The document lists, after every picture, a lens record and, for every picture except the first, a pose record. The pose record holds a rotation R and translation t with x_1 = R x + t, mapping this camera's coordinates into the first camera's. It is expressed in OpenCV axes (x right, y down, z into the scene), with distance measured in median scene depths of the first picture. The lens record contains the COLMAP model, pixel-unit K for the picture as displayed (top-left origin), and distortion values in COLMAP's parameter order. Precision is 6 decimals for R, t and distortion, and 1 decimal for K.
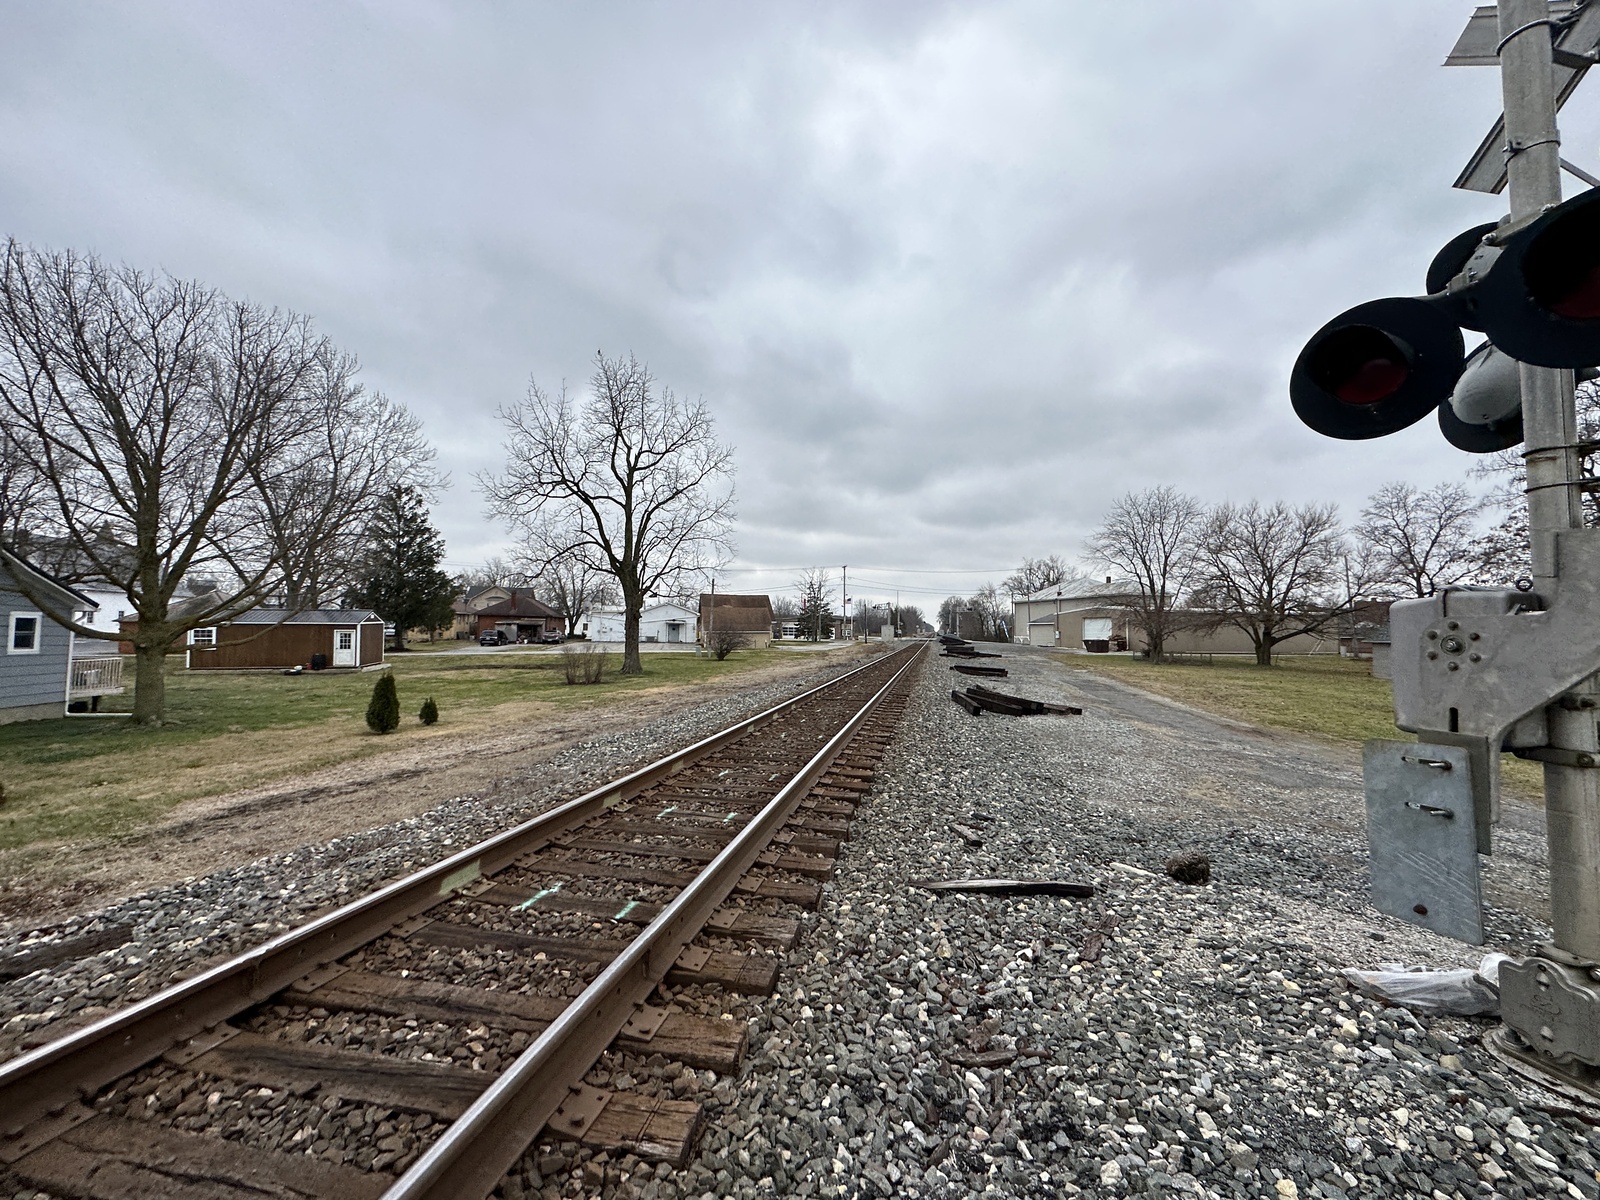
lens RADIAL K [[635.5, 0, 801.8], [0, 635.5, 601.1], [0, 0, 1]] dist [-0.001338, 0.000079]
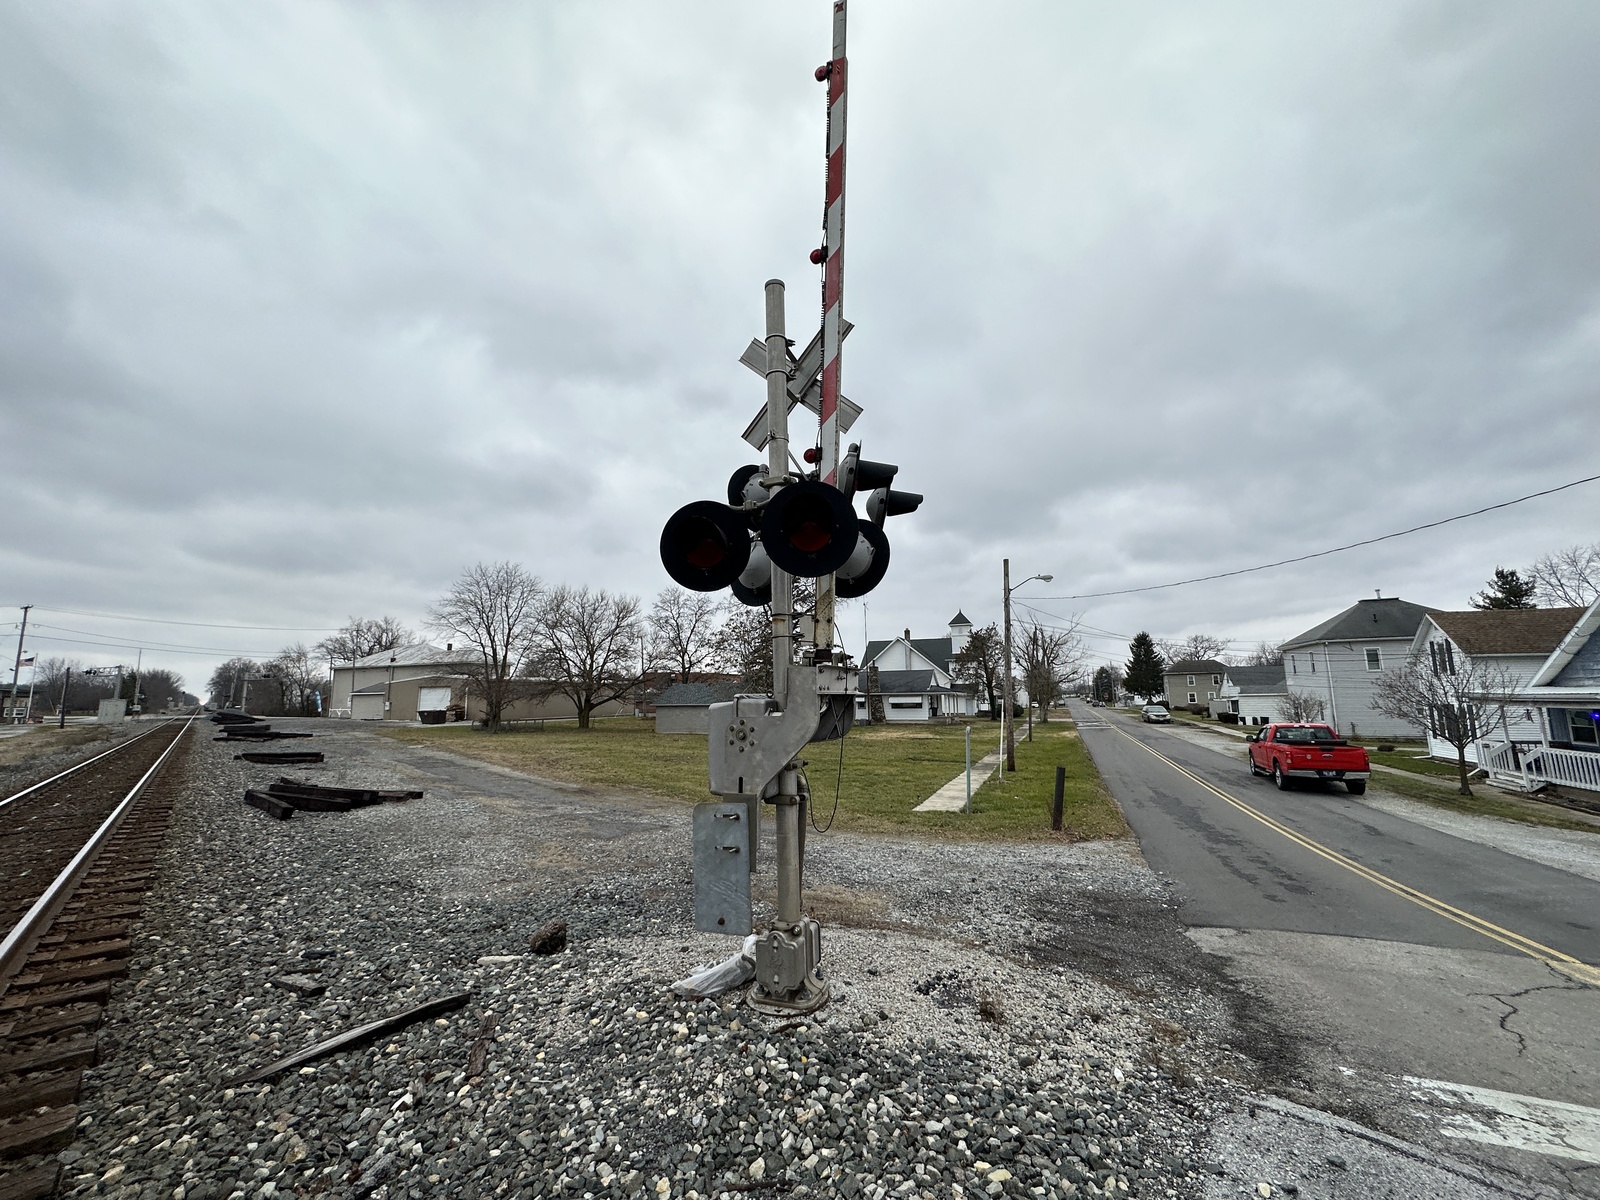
lens RADIAL K [[635.5, 0, 801.8], [0, 635.5, 601.1], [0, 0, 1]] dist [-0.001338, 0.000079]
pose [[0.573627, 0.103045, 0.812609, -0.091812], [-0.017751, 0.993386, -0.113438, -0.042107], [-0.818924, 0.050646, 0.571662, -0.009764]]
